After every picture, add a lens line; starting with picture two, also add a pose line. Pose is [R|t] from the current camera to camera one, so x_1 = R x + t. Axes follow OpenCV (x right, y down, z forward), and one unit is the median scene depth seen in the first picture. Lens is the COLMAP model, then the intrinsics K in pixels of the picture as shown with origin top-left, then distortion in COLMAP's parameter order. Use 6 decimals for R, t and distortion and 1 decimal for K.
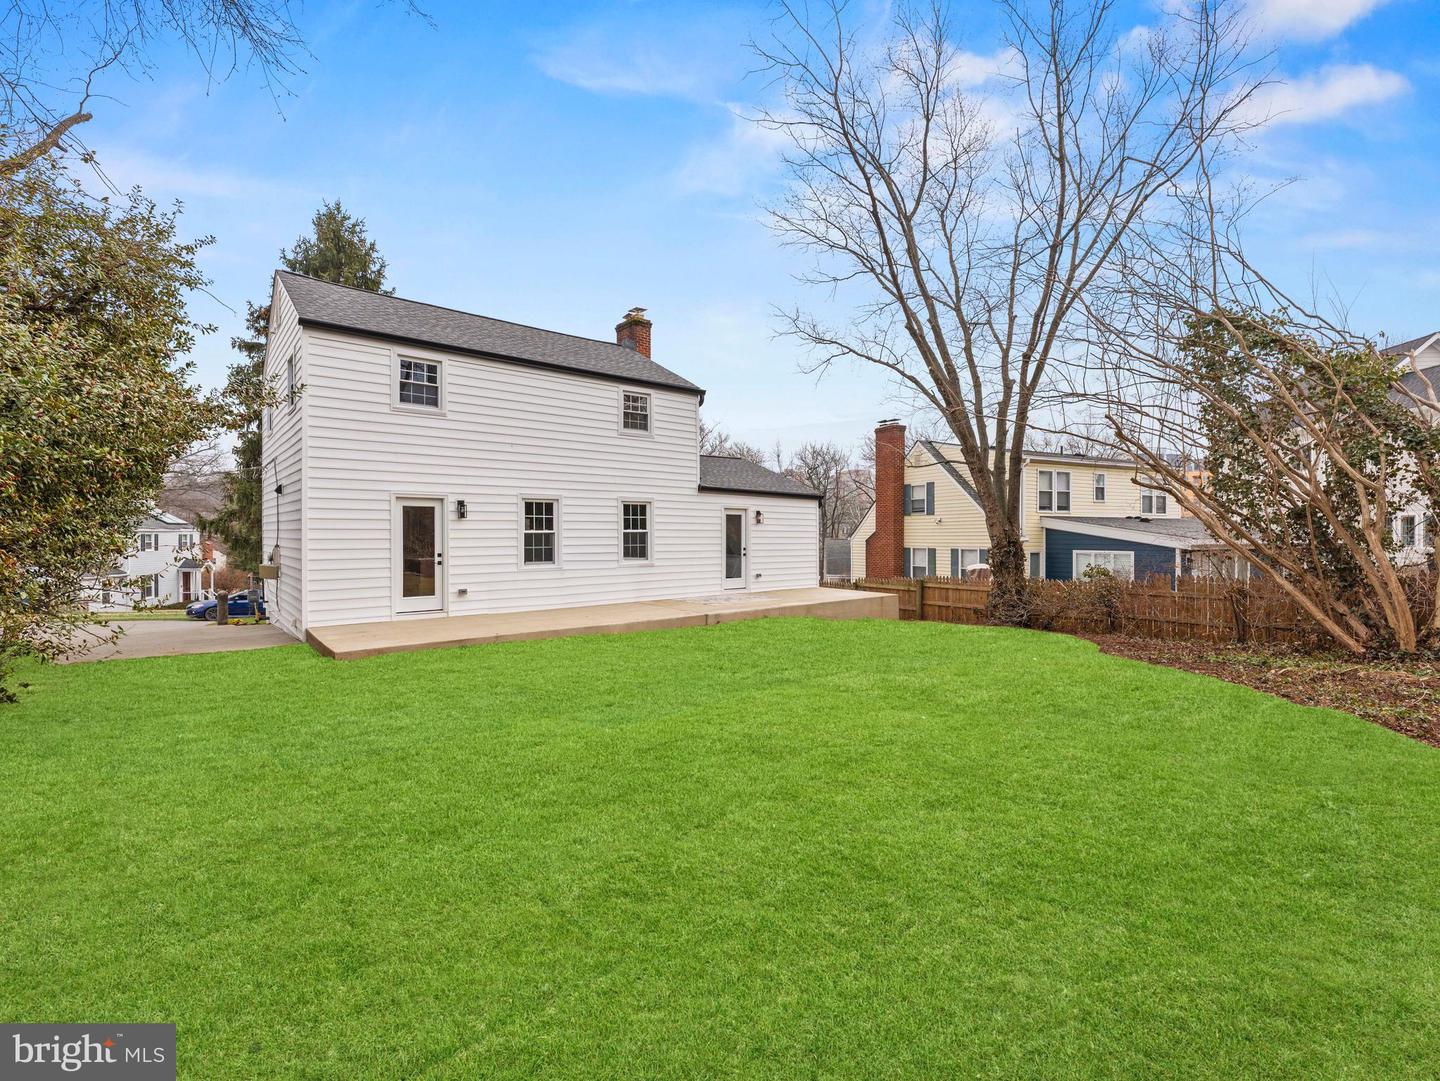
lens RADIAL K [[647.8, 0, 720.1], [0, 647.8, 536.3], [0, 0, 1]] dist [-0.003664, -0.000151]
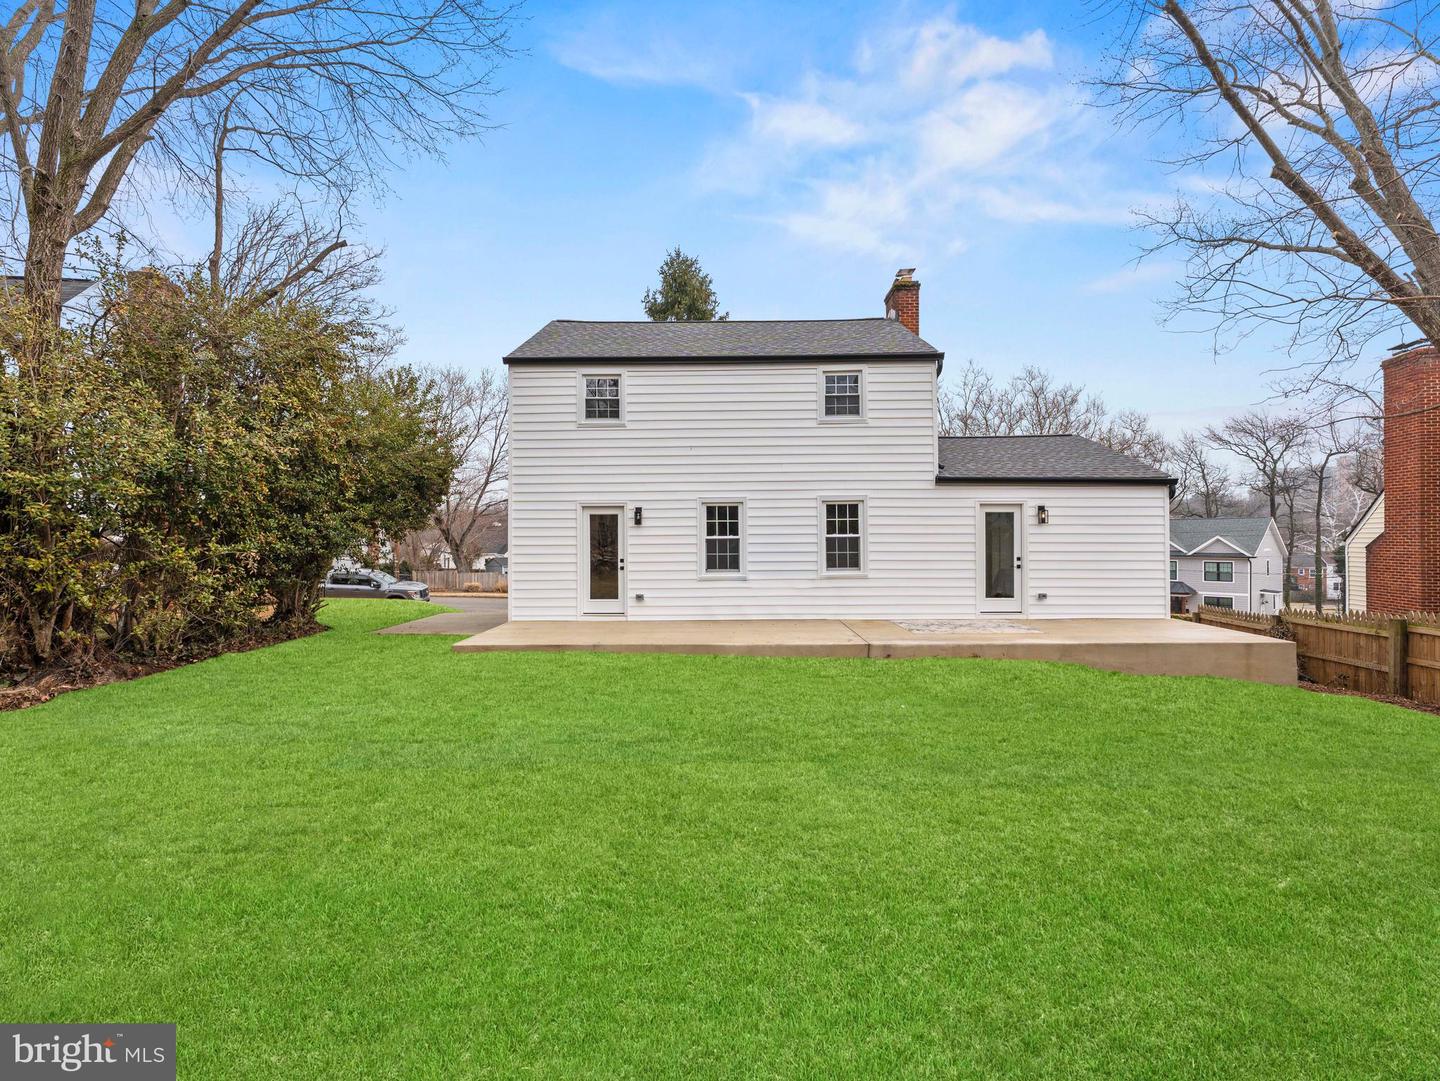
lens RADIAL K [[647.8, 0, 720.1], [0, 647.8, 536.3], [0, 0, 1]] dist [-0.003664, -0.000151]
pose [[0.755337, -0.004469, -0.655322, 0.295674], [0.002440, 0.999989, -0.004007, -0.004372], [0.655332, 0.001428, 0.755339, 0.254472]]
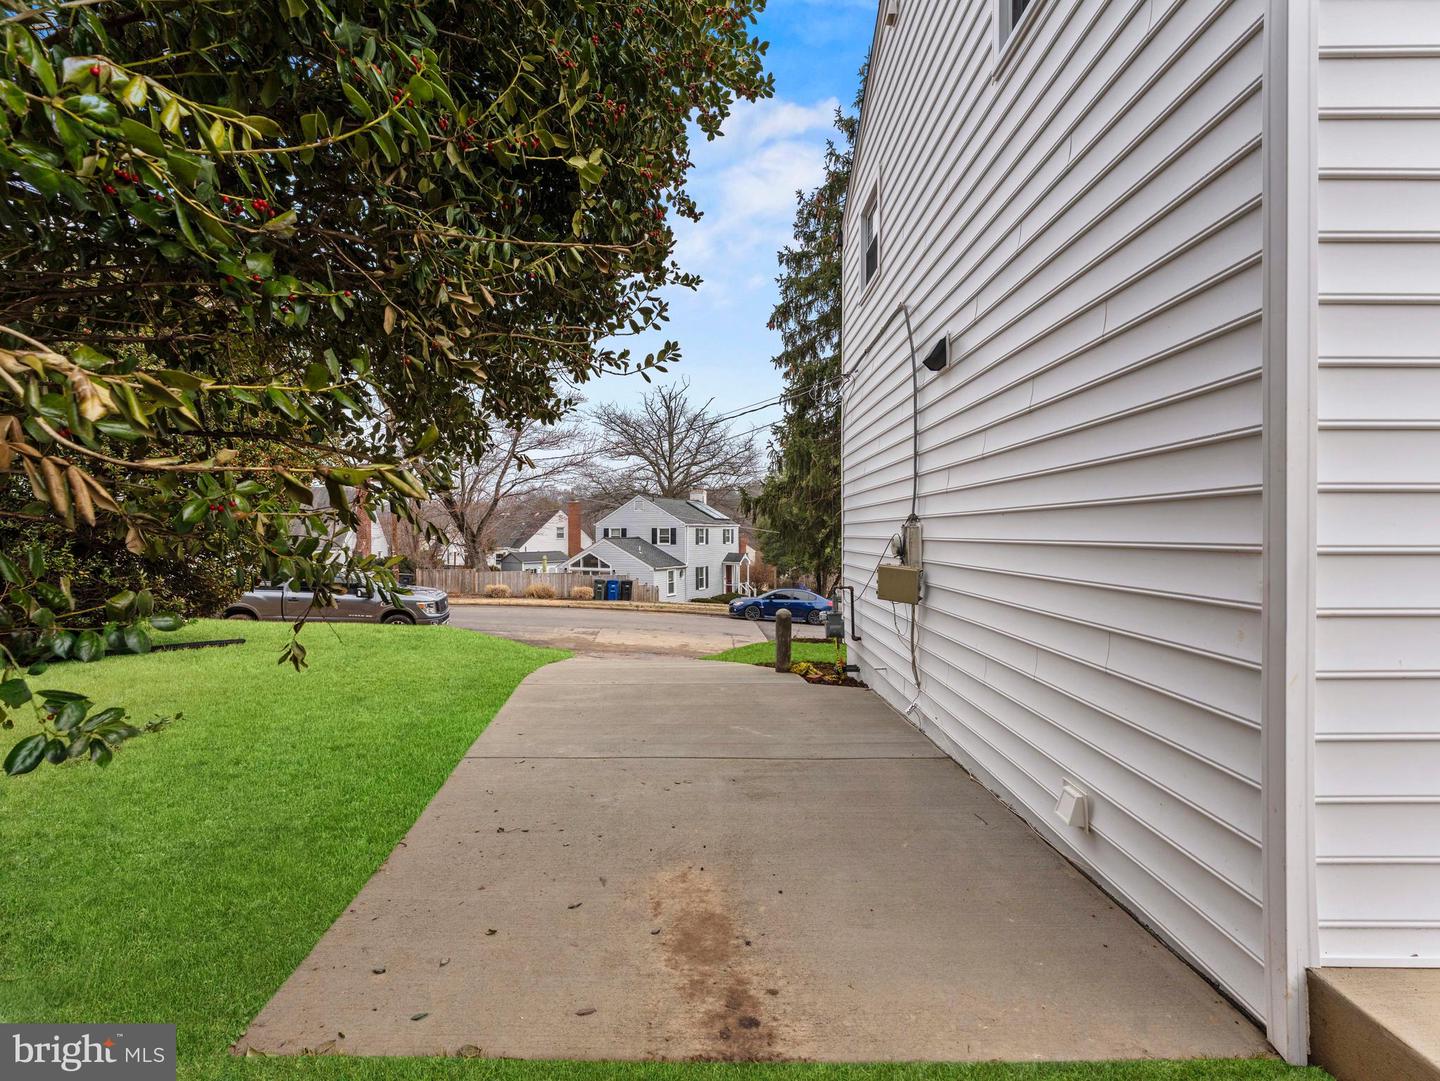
lens RADIAL K [[647.8, 0, 720.1], [0, 647.8, 536.3], [0, 0, 1]] dist [-0.003664, -0.000151]
pose [[0.762853, 0.002313, -0.646568, -0.452050], [-0.003071, 0.999995, -0.000046, 0.023948], [0.646565, 0.002021, 0.762857, 0.542796]]
